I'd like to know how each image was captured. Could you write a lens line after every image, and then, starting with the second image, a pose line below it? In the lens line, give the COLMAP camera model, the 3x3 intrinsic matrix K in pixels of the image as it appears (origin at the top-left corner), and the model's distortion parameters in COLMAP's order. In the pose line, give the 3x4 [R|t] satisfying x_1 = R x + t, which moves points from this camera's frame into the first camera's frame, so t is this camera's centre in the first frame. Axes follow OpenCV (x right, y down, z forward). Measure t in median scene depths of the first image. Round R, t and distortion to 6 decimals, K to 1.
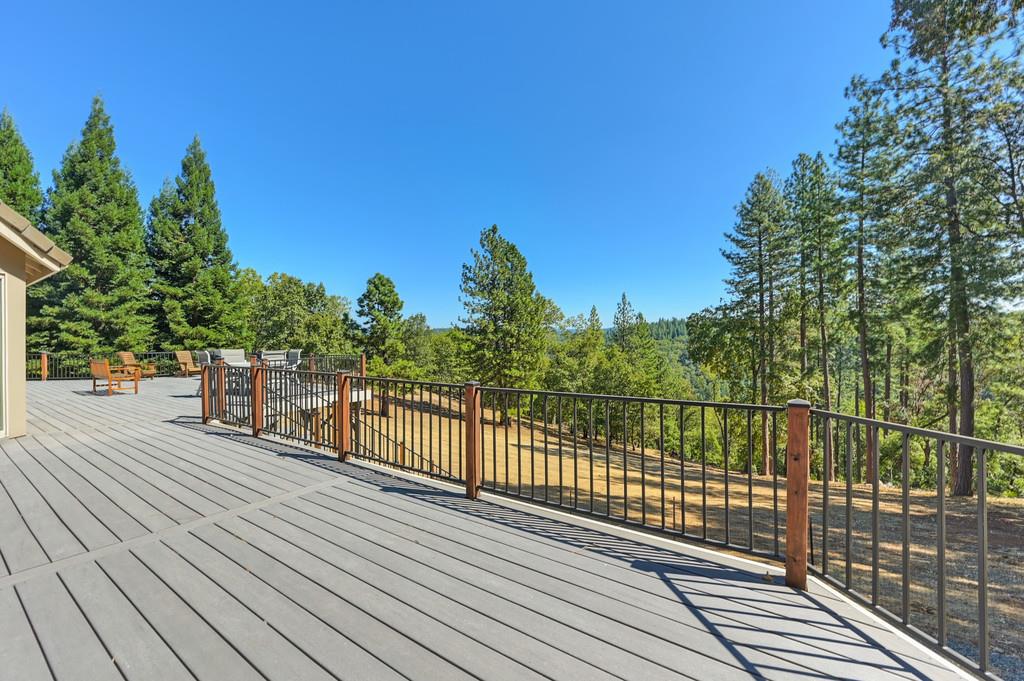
lens RADIAL K [[402.1, 0, 512.2], [0, 402.1, 342.0], [0, 0, 1]] dist [-0.001846, -0.000168]
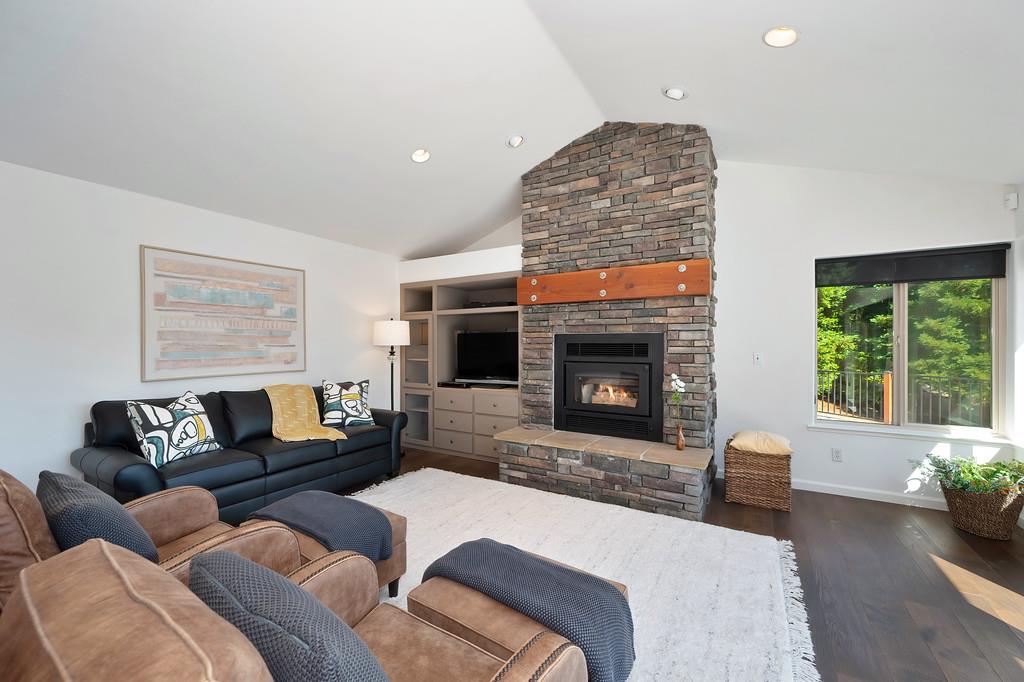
lens RADIAL K [[400.6, 0, 512.4], [0, 400.6, 346.8], [0, 0, 1]] dist [0.000467, 0.000020]
pose [[0.049037, 0.003925, -0.998789, -0.339593], [-0.001489, 0.999991, 0.003857, -0.001617], [0.998796, 0.001298, 0.049042, 0.181831]]
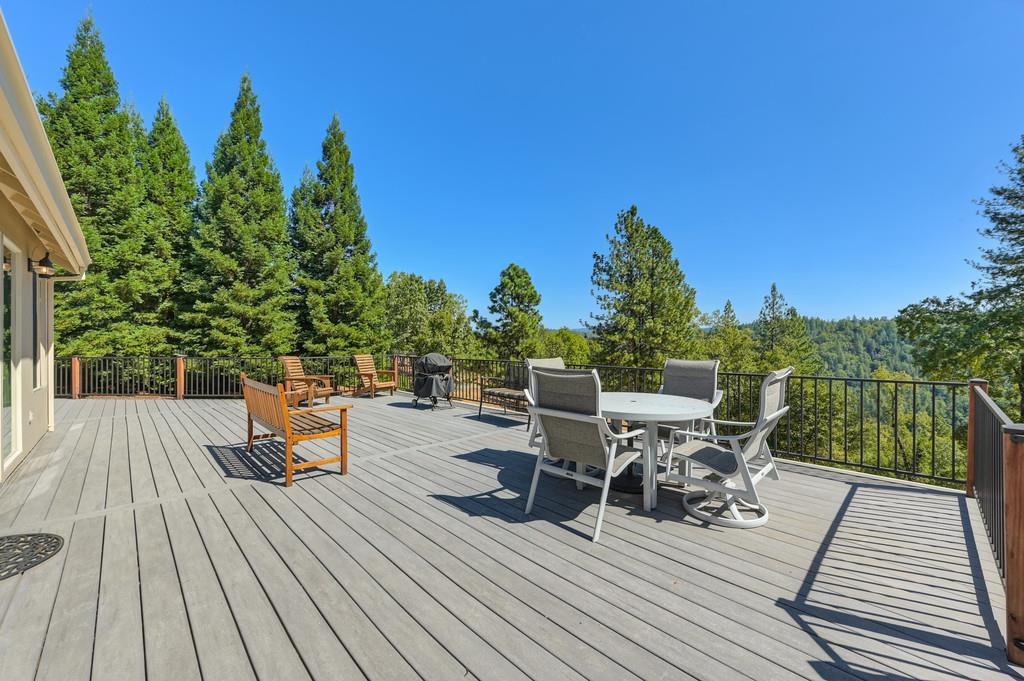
lens RADIAL K [[407.2, 0, 515.3], [0, 407.2, 342.3], [0, 0, 1]] dist [0.002533, 0.000071]
pose [[0.978043, 0.004457, -0.208353, -0.201569], [-0.004423, 0.999990, 0.000628, 0.000746], [0.208354, 0.000308, 0.978053, 0.185492]]
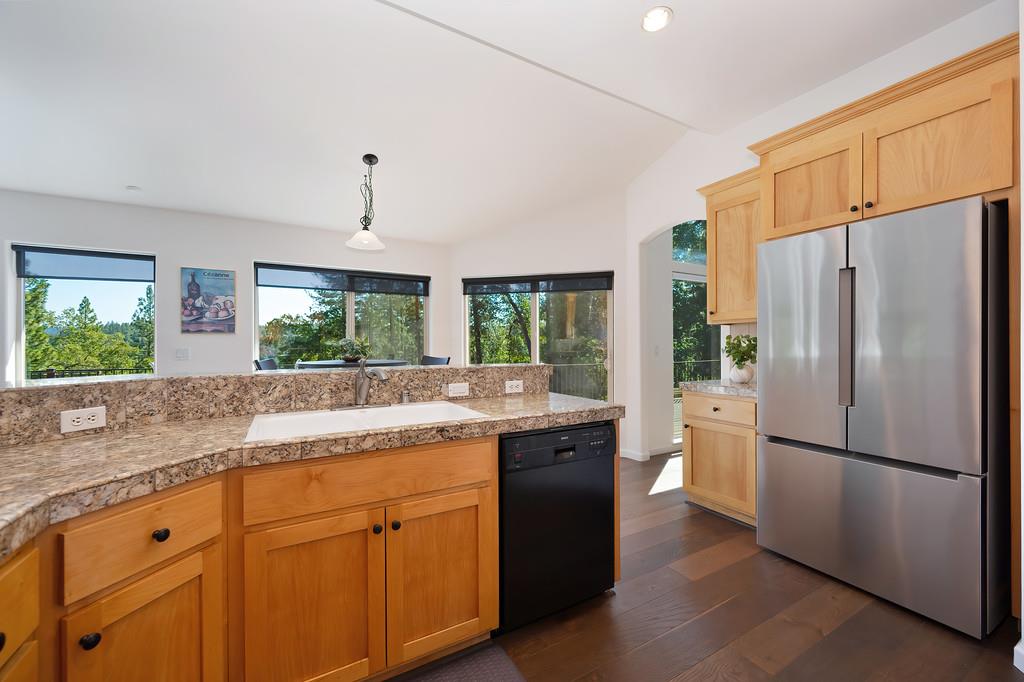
lens RADIAL K [[404.9, 0, 514.0], [0, 404.9, 346.3], [0, 0, 1]] dist [-0.001475, -0.000314]
pose [[0.445618, -0.001259, 0.895222, -0.318460], [0.005804, 0.999982, -0.001483, 0.000119], [-0.895204, 0.005857, 0.445617, 0.061396]]
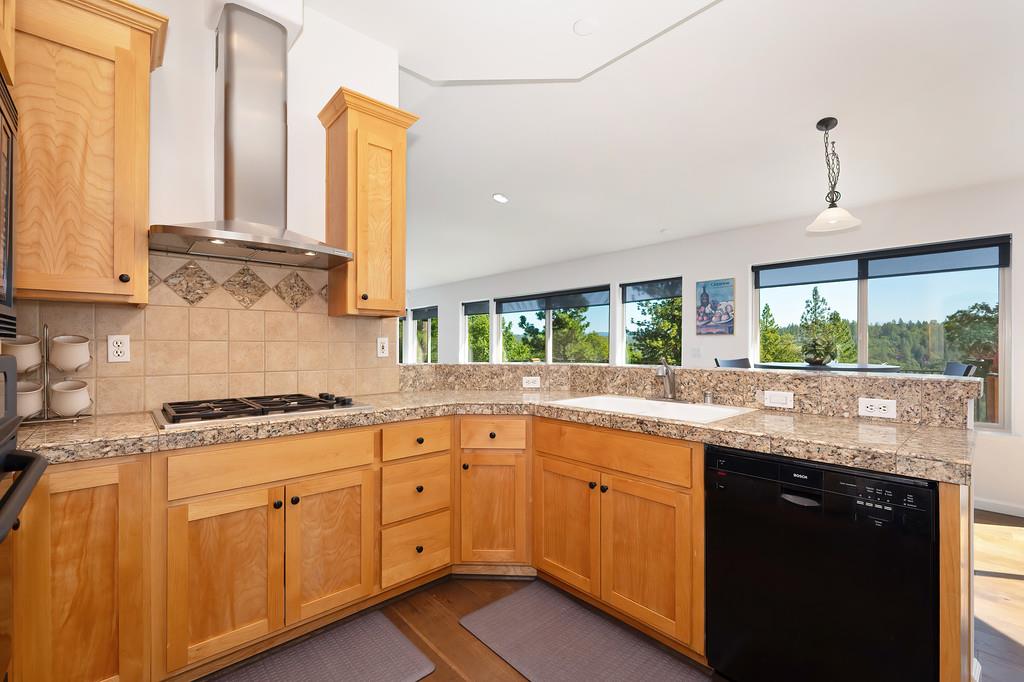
lens RADIAL K [[438.3, 0, 514.4], [0, 438.3, 345.4], [0, 0, 1]] dist [-0.002998, -0.000065]
pose [[0.971366, 0.004463, -0.237545, -0.284941], [-0.005651, 0.999975, -0.004319, 0.000215], [0.237520, 0.005538, 0.971367, 0.033584]]
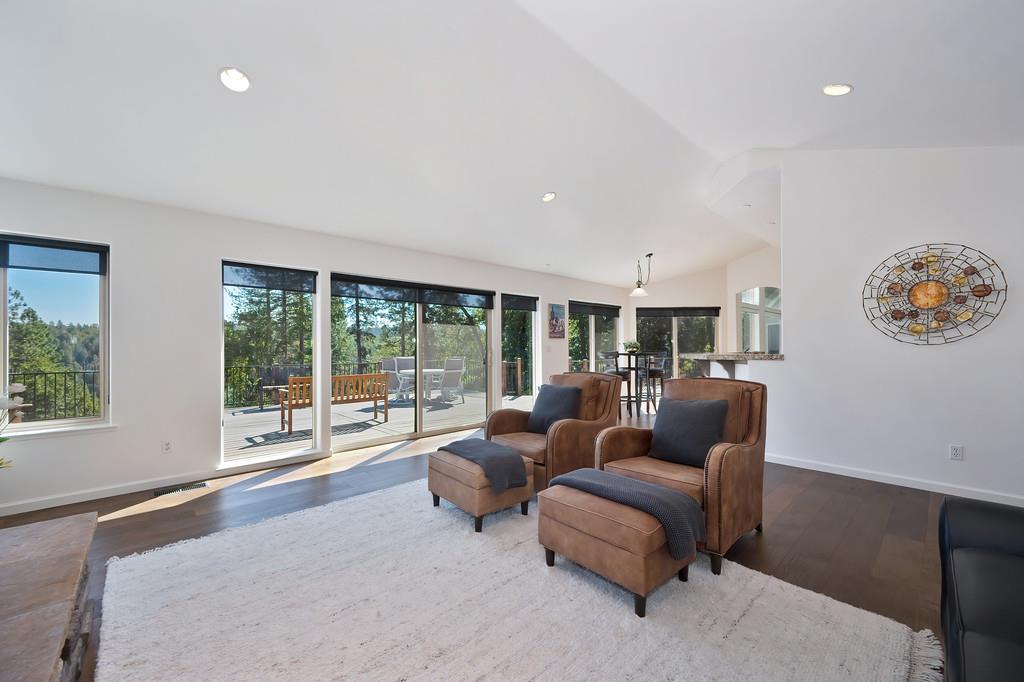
lens RADIAL K [[404.9, 0, 514.0], [0, 404.9, 346.3], [0, 0, 1]] dist [-0.001475, -0.000314]
pose [[0.233774, 0.004817, 0.972279, -0.467241], [0.007816, 0.999946, -0.006833, 0.001284], [-0.972260, 0.009196, 0.233724, 0.159810]]
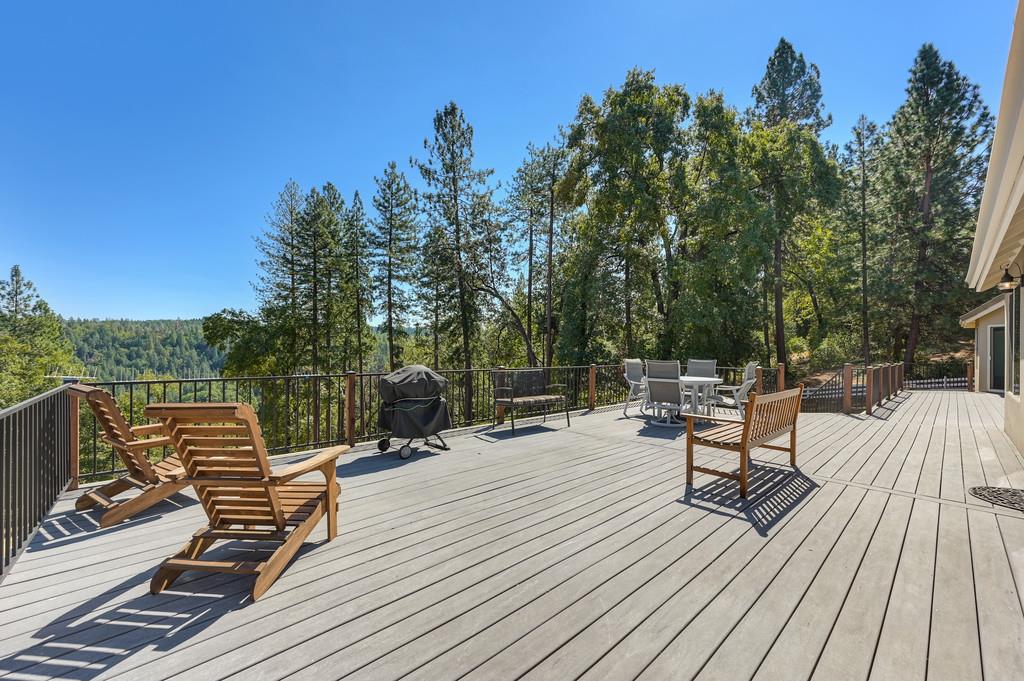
lens RADIAL K [[406.3, 0, 515.8], [0, 406.3, 349.7], [0, 0, 1]] dist [-0.001121, -0.000276]
pose [[0.232203, 0.003329, 0.972662, -0.428319], [-0.007366, 0.999971, -0.001664, 0.002191], [-0.972639, -0.006778, 0.232221, 0.333233]]
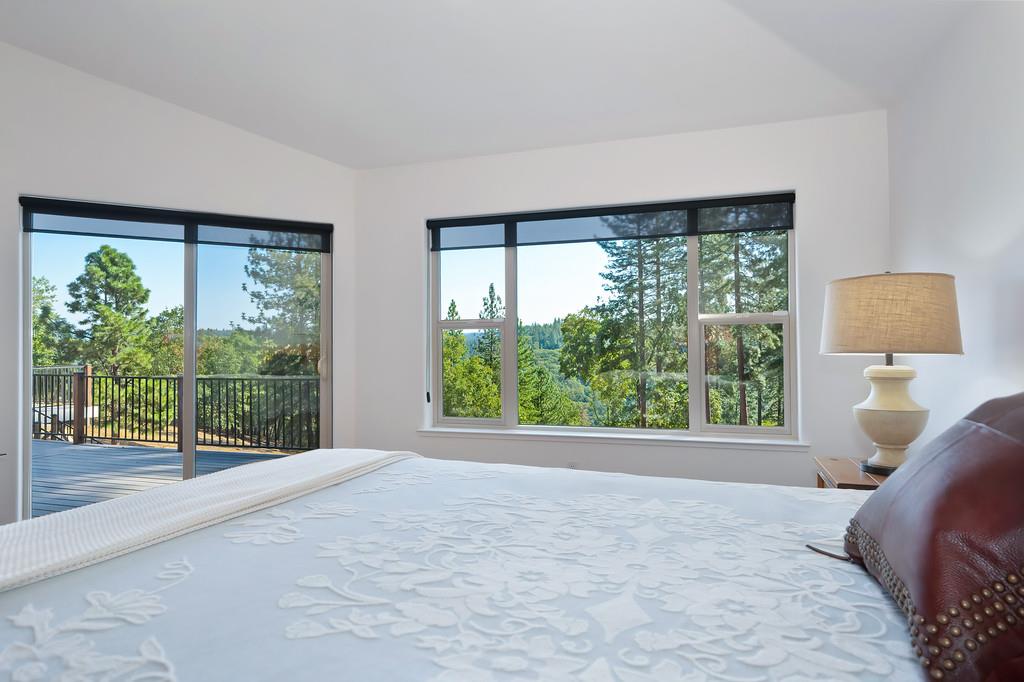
lens RADIAL K [[598.2, 0, 512.0], [0, 598.2, 341.0], [0, 0, 1]] dist [-0.002488, -0.000677]
pose [[0.961638, 0.003819, 0.274296, 0.046964], [0.001141, 0.999839, -0.017918, 0.001058], [-0.274321, 0.017543, 0.961478, -0.149636]]
